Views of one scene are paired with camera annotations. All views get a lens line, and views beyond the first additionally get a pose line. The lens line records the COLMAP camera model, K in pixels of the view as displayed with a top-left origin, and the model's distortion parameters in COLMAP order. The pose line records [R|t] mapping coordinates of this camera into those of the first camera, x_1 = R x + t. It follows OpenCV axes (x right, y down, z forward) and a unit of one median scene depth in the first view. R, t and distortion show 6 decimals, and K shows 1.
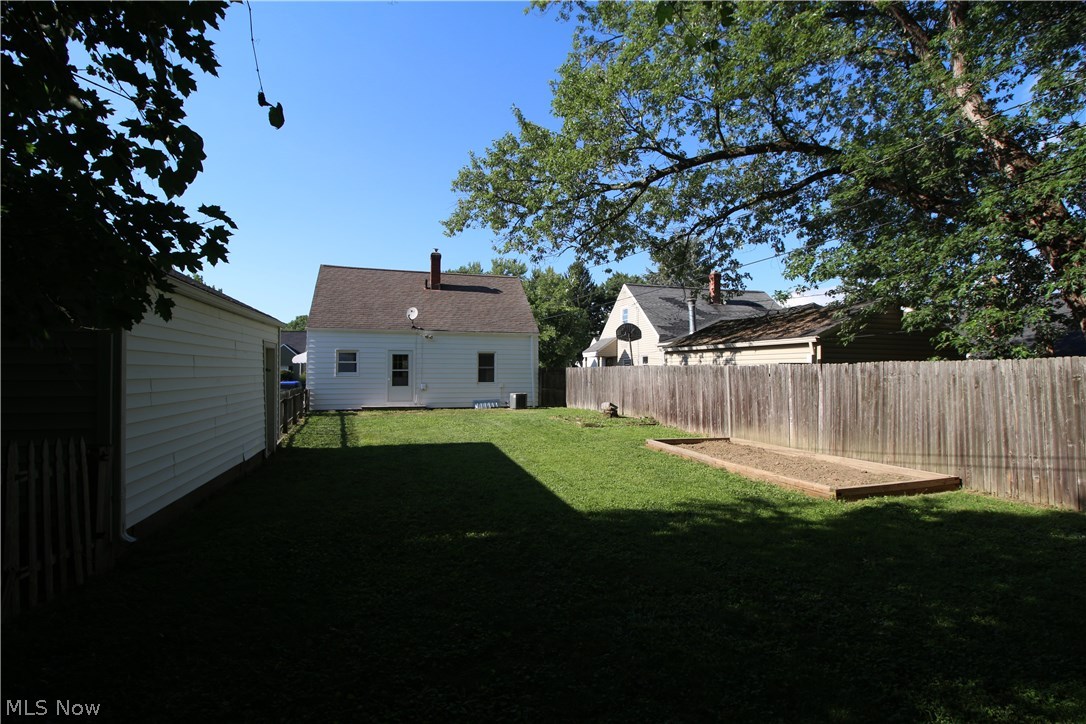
lens RADIAL K [[501.3, 0, 545.5], [0, 501.3, 360.2], [0, 0, 1]] dist [0.000145, -0.013214]
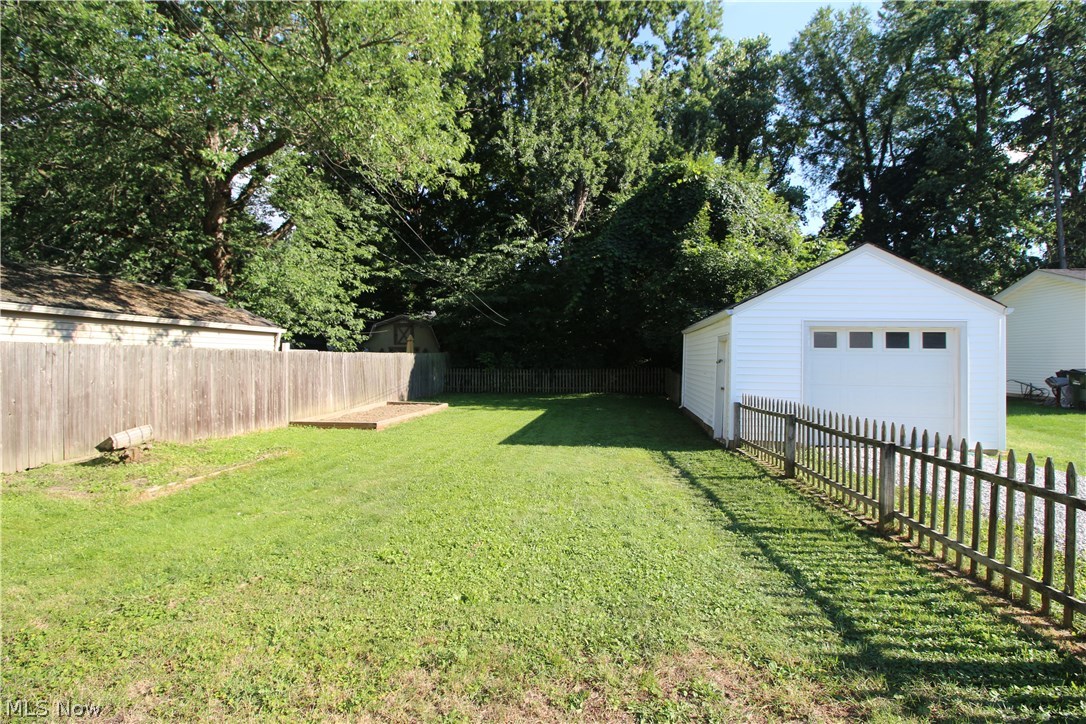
lens RADIAL K [[501.3, 0, 545.5], [0, 501.3, 360.2], [0, 0, 1]] dist [0.000145, -0.013214]
pose [[-0.900596, -0.003785, 0.434640, -0.501598], [-0.012501, 0.999774, -0.017196, 0.037971], [-0.434477, -0.020920, -0.900440, 1.587988]]
